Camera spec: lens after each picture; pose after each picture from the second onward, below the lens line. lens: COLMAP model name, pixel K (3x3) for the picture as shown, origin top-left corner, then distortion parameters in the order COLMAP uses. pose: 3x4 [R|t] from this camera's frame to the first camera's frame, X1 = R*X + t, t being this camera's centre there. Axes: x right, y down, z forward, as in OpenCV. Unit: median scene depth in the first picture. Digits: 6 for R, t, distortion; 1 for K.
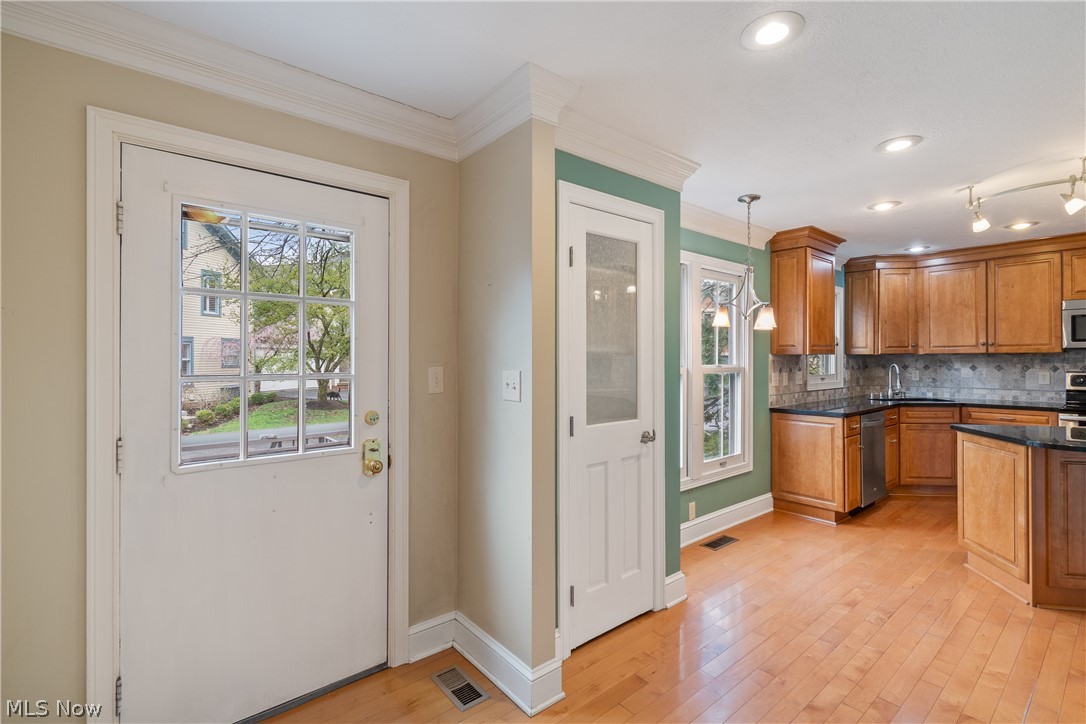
lens RADIAL K [[513.7, 0, 545.7], [0, 513.7, 357.3], [0, 0, 1]] dist [-0.002045, -0.000775]
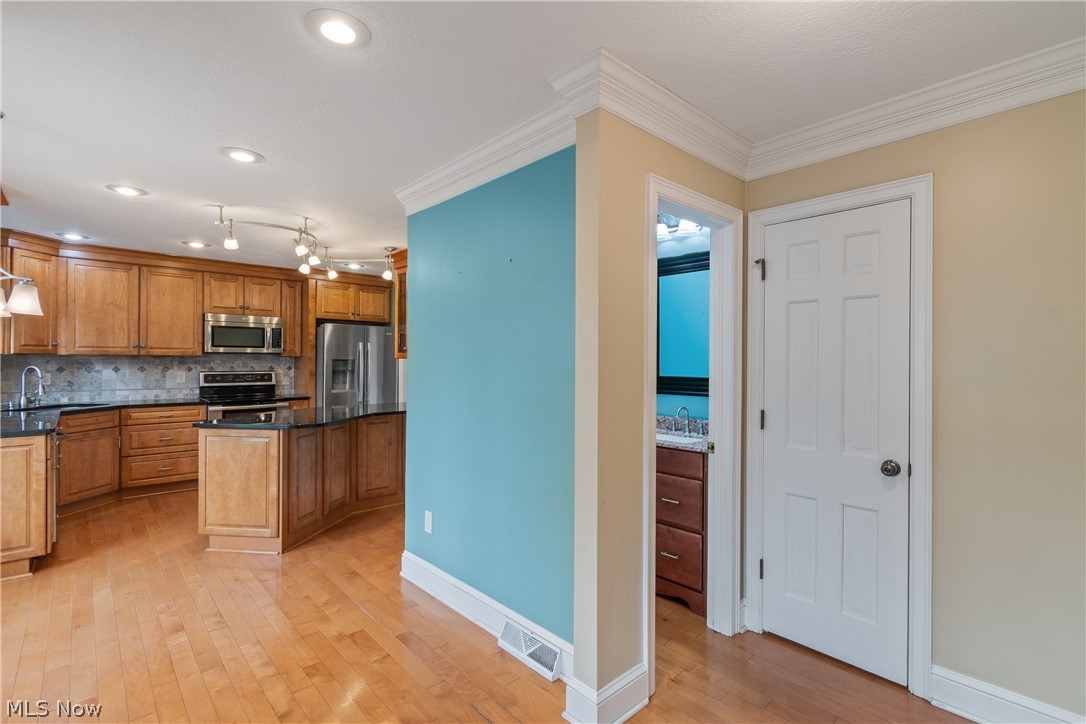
lens RADIAL K [[483.9, 0, 567.7], [0, 483.9, 362.0], [0, 0, 1]] dist [0.000043, -0.004057]
pose [[-0.071333, 0.002015, 0.997450, -0.180016], [-0.009151, 0.999955, -0.002675, 0.000803], [-0.997411, -0.009319, -0.071312, 0.215252]]
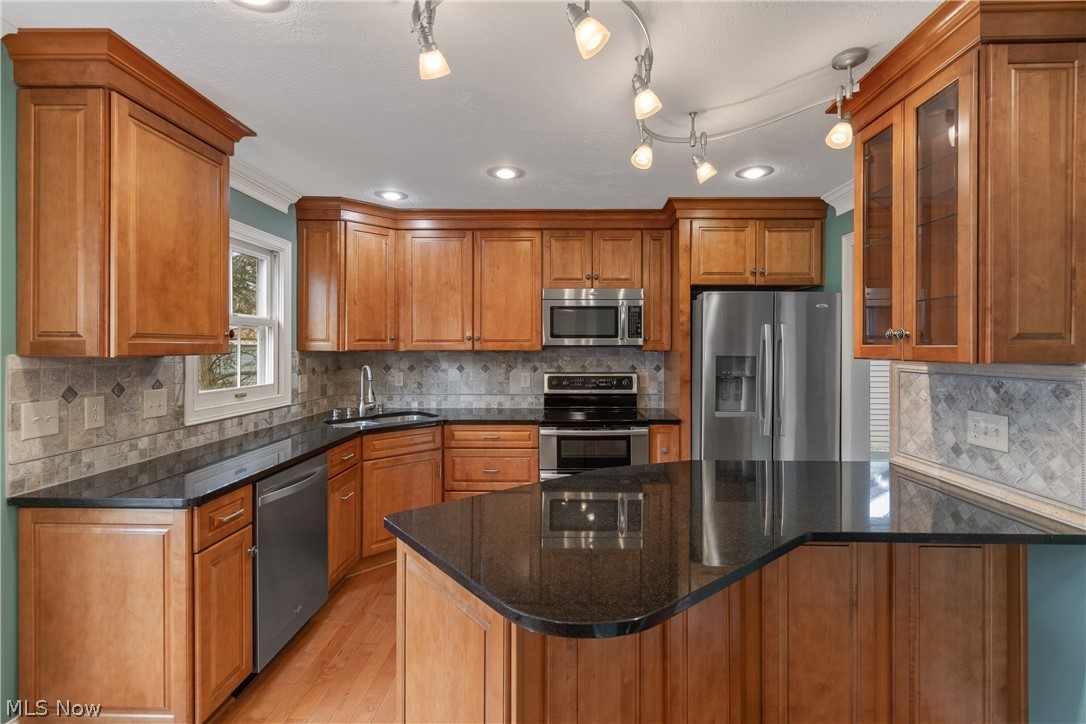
lens RADIAL K [[502.6, 0, 566.1], [0, 502.6, 348.0], [0, 0, 1]] dist [-0.001728, -0.000122]
pose [[0.650327, 0.003827, 0.759645, 0.393110], [-0.006436, 0.999979, 0.000472, -0.013447], [-0.759627, -0.005196, 0.650338, 0.417648]]
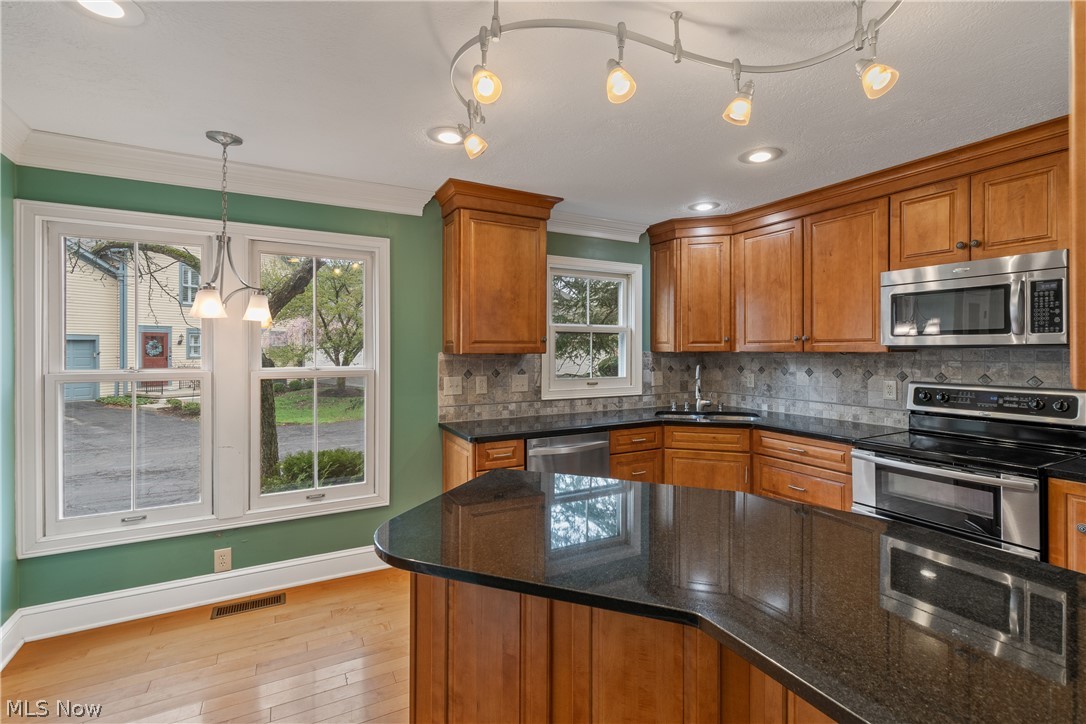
lens RADIAL K [[489.3, 0, 542.4], [0, 489.3, 348.8], [0, 0, 1]] dist [0.000354, -0.000228]
pose [[0.978188, 0.003446, -0.207694, 0.684151], [-0.002829, 0.999991, 0.003272, -0.013874], [0.207703, -0.002613, 0.978188, 0.295341]]
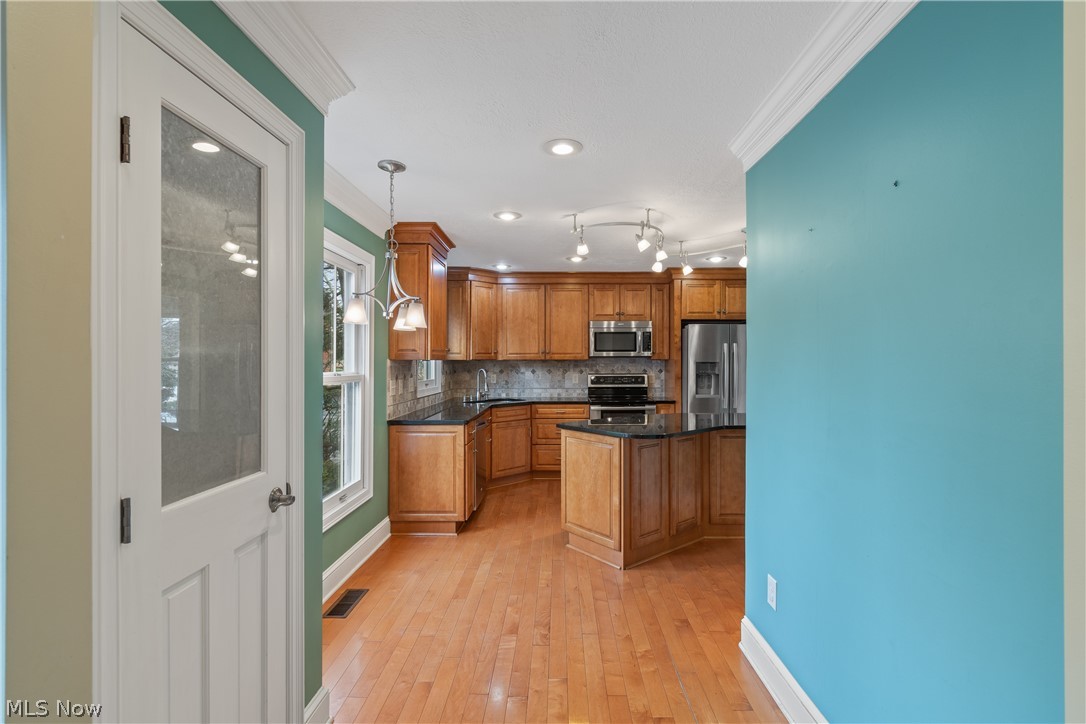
lens RADIAL K [[494.9, 0, 573.5], [0, 494.9, 362.5], [0, 0, 1]] dist [0.000940, -0.000174]
pose [[0.633312, 0.002347, 0.773893, -0.017023], [-0.004159, 0.999991, 0.000371, -0.002011], [-0.773885, -0.003454, 0.633317, 0.202592]]
